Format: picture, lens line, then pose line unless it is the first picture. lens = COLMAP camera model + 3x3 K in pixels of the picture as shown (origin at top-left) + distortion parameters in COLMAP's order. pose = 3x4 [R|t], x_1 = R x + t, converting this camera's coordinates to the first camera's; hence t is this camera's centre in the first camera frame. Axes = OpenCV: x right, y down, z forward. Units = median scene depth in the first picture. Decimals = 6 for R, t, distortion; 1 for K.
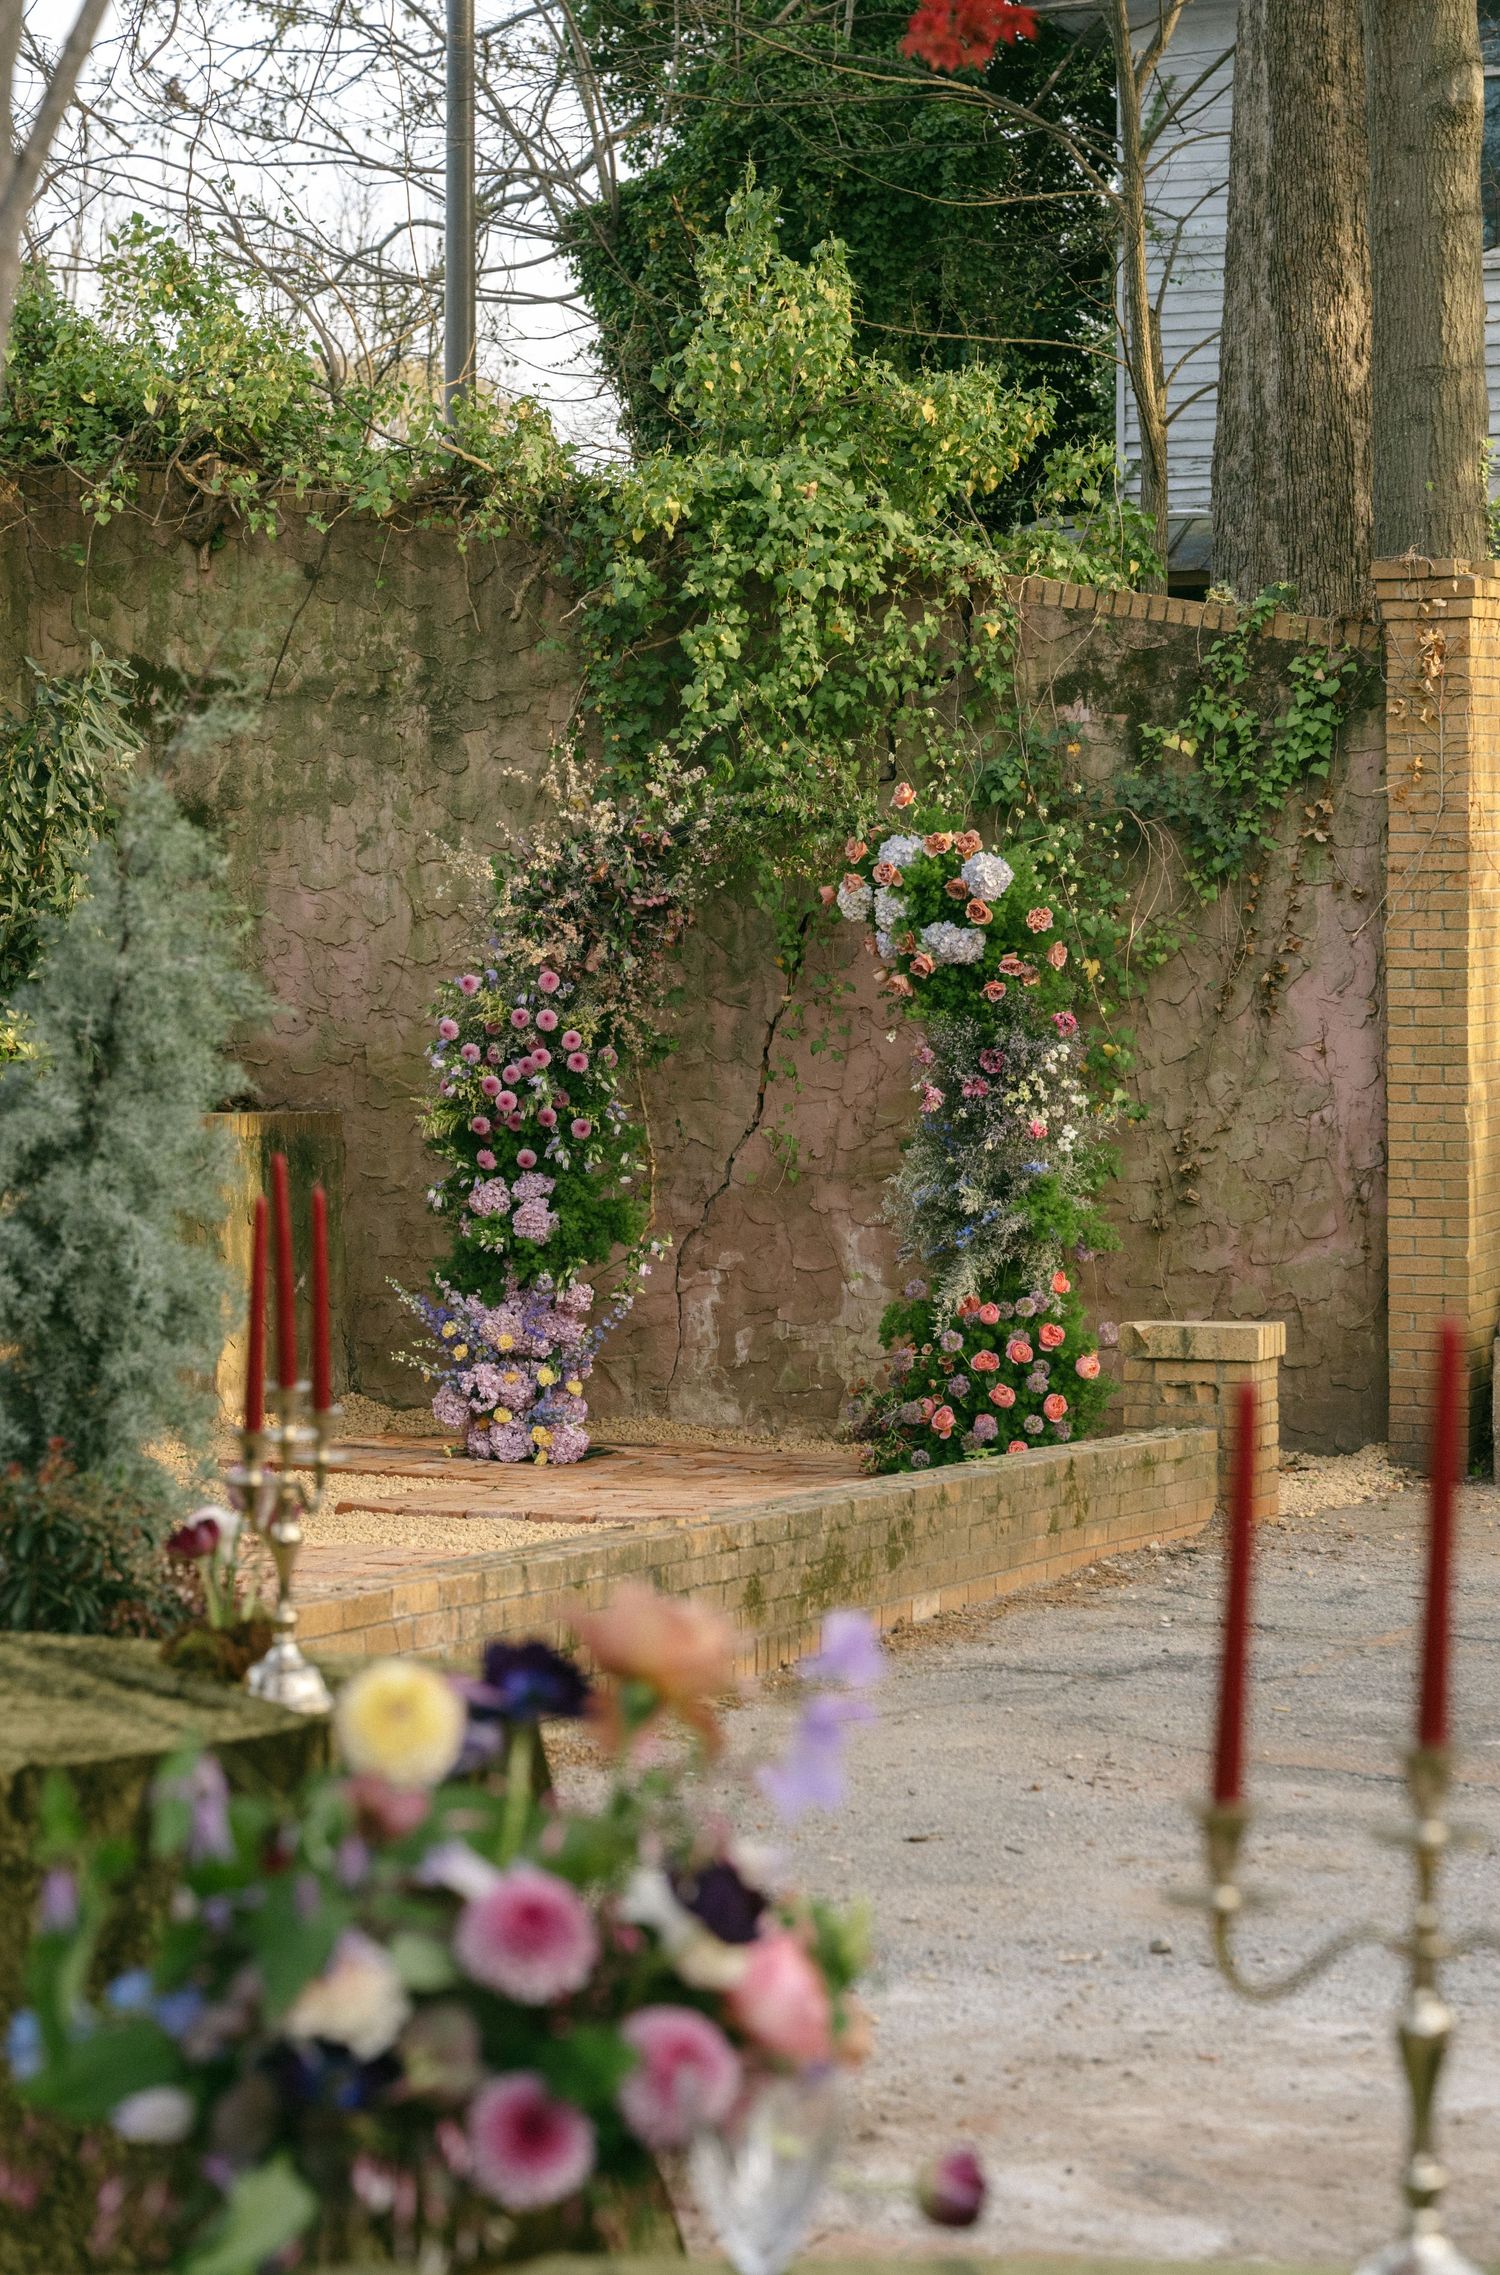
lens RADIAL K [[5165.7, 0, 722.3], [0, 5165.7, 1345.9], [0, 0, 1]] dist [0.066681, -0.237207]
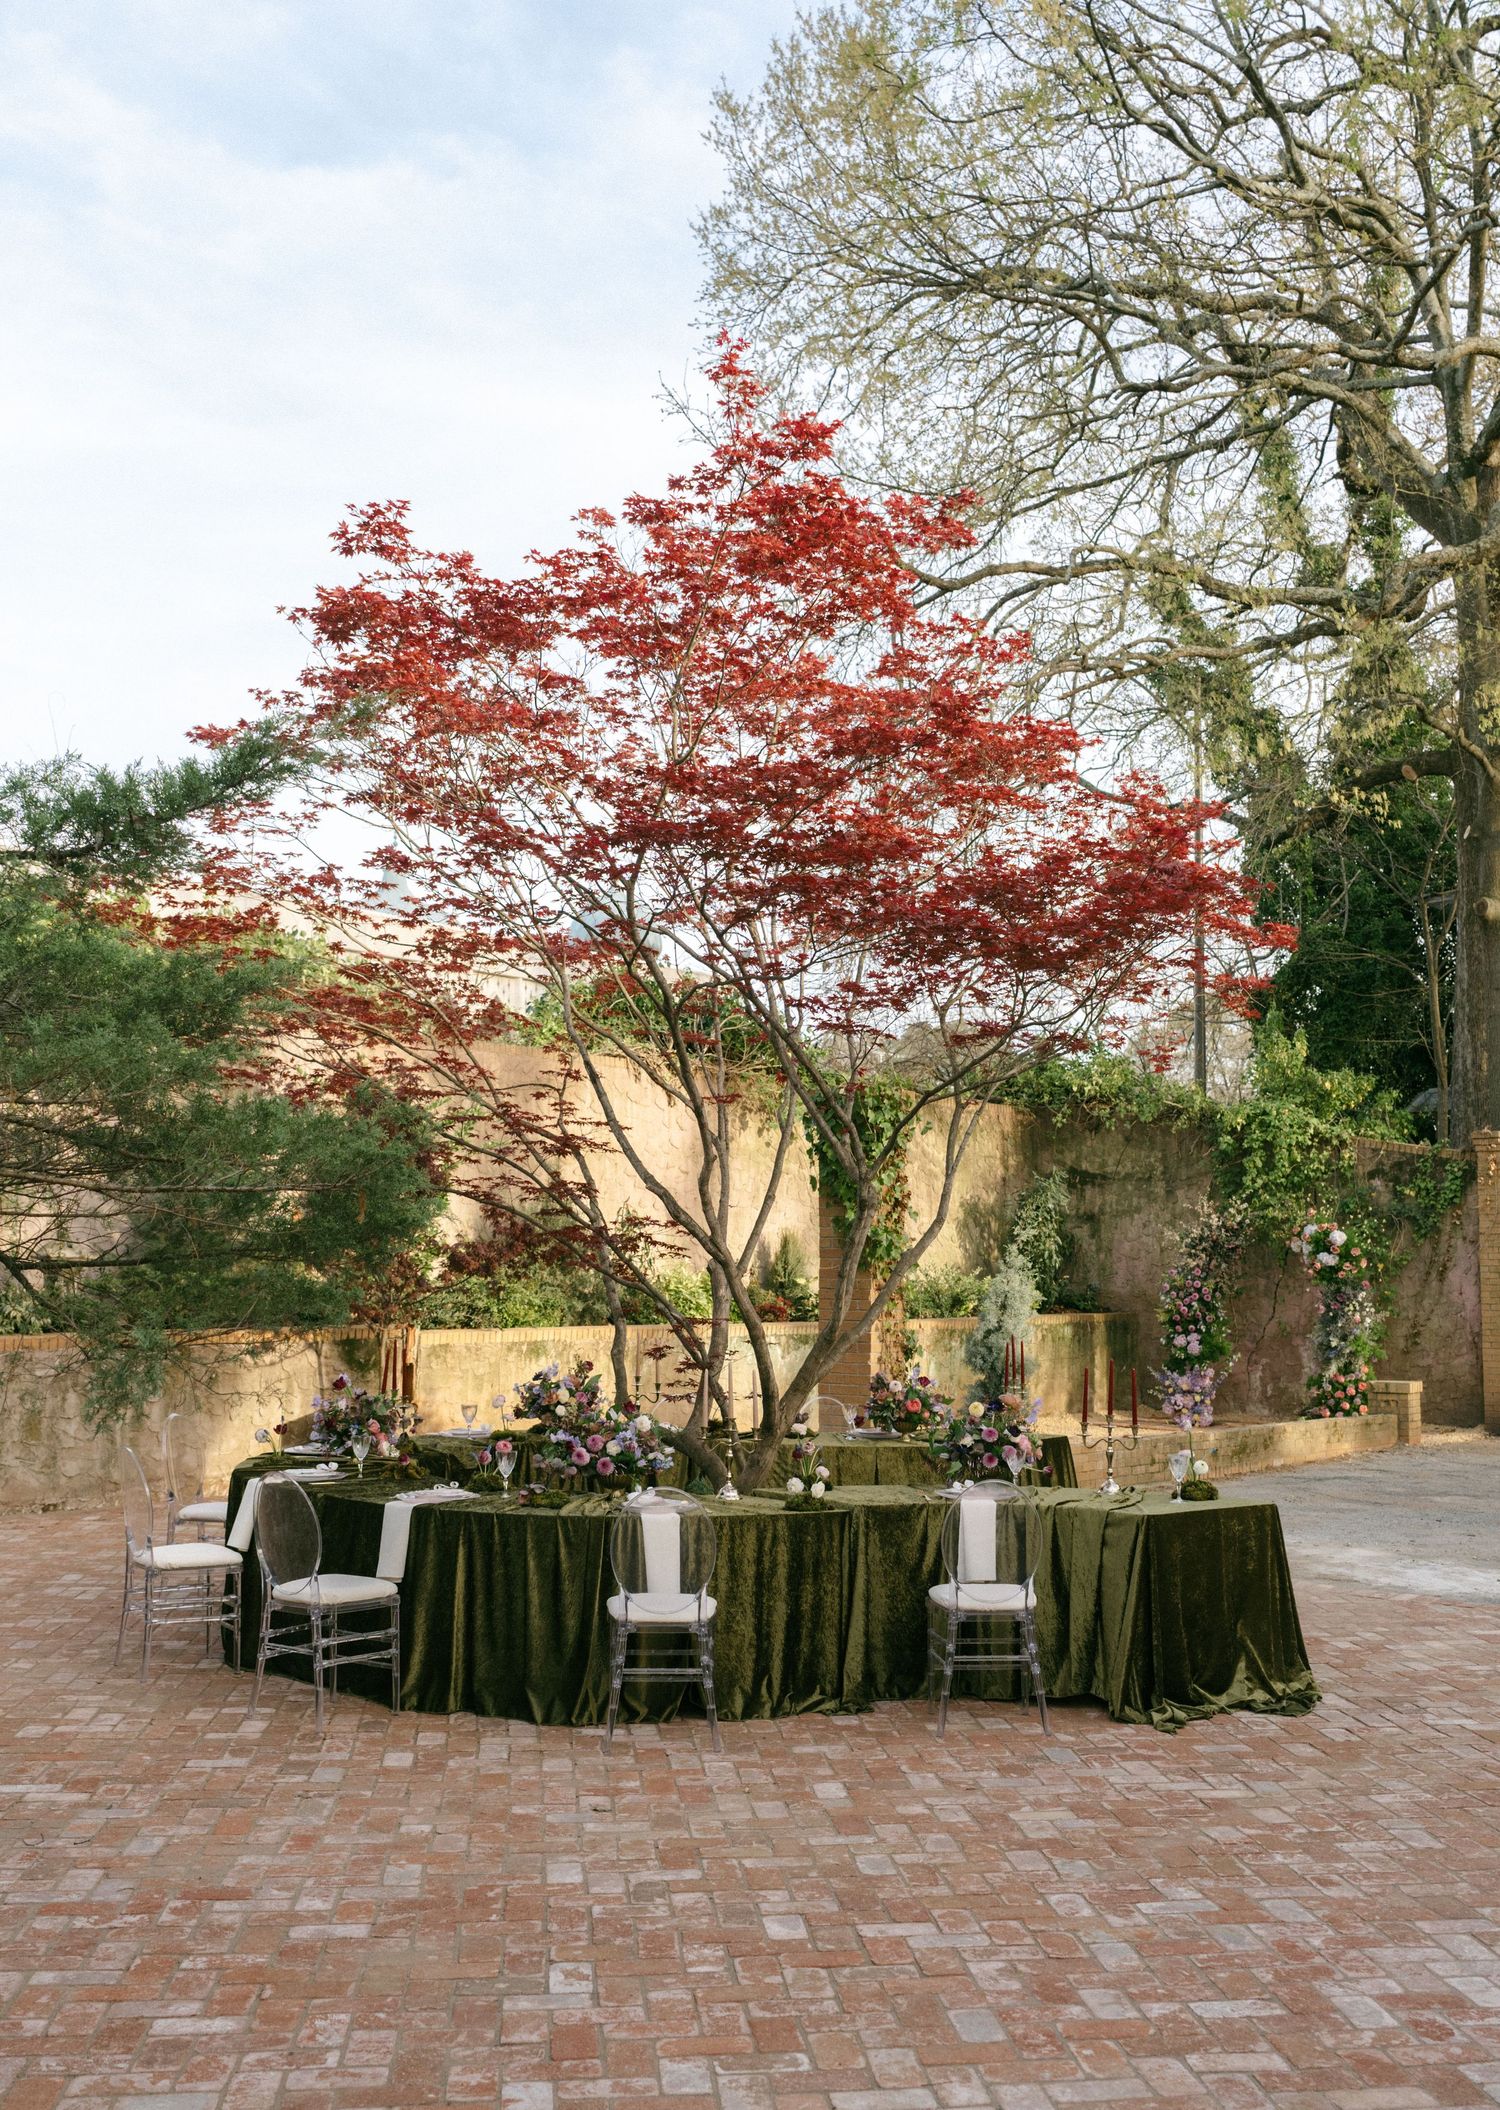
lens RADIAL K [[2110.4, 0, 748.6], [0, 2110.4, 1211.7], [0, 0, 1]] dist [0.000033, 0.000304]
pose [[0.957925, -0.014584, -0.286649, 0.072071], [-0.010945, 0.996126, -0.087255, 0.007730], [0.286811, 0.086721, 0.954054, -0.298635]]
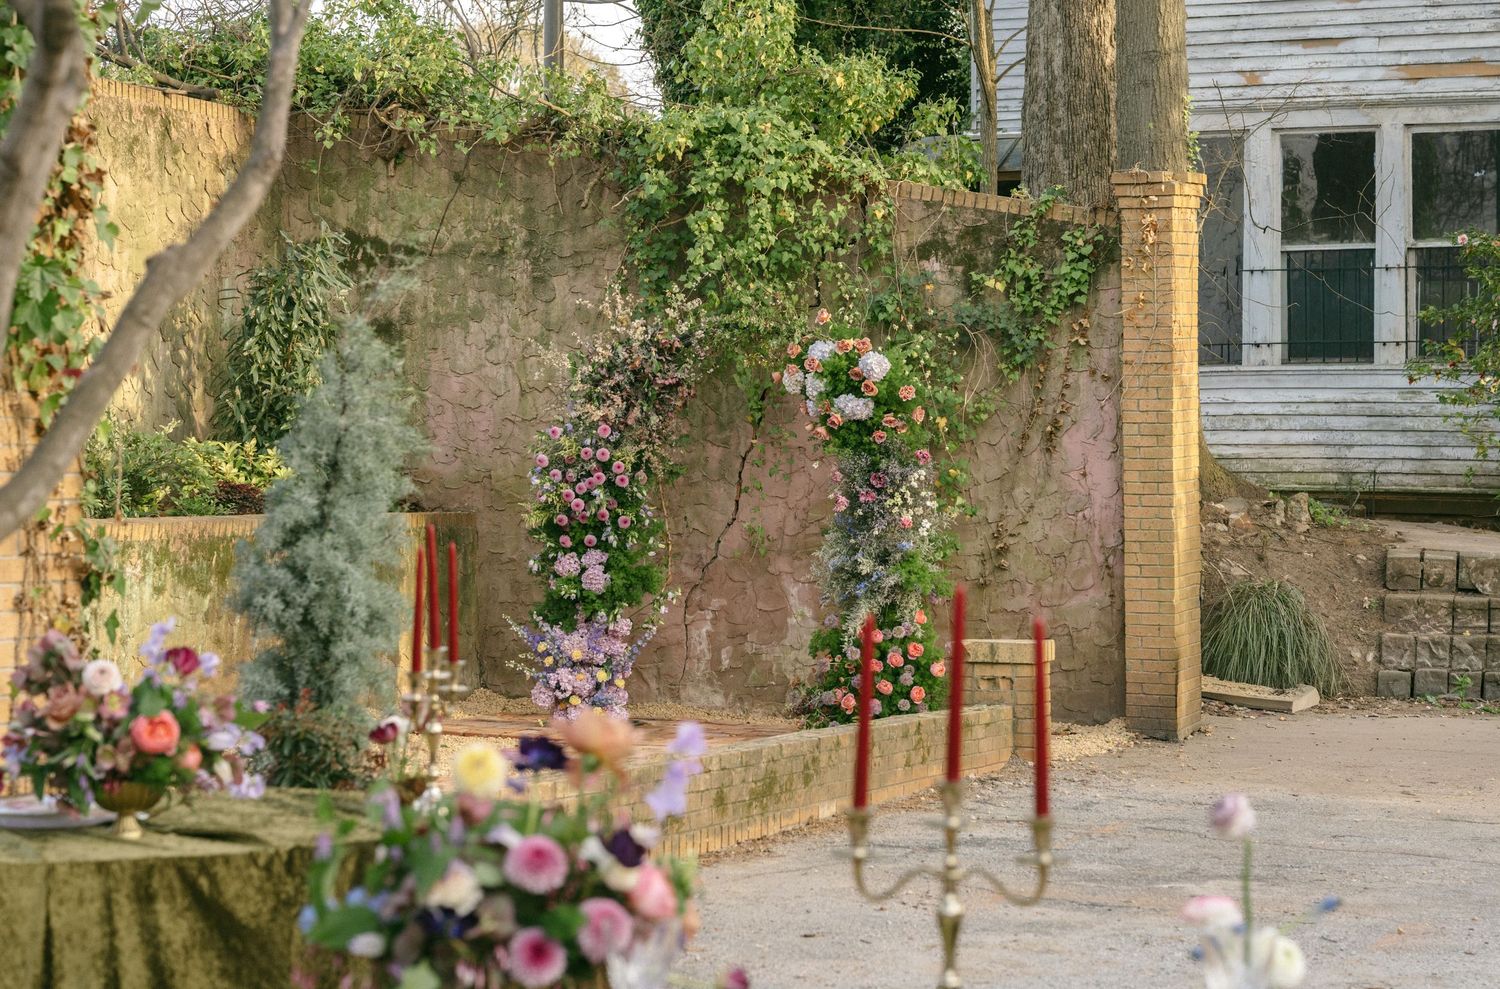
lens RADIAL K [[3405.9, 0, 755.2], [0, 3405.9, 522.4], [0, 0, 1]] dist [0.066681, -0.237207]
pose [[0.999975, -0.000527, 0.007015, 0.006012], [0.000831, 0.999057, -0.043402, 0.004141], [-0.006986, 0.043407, 0.999033, -0.060881]]
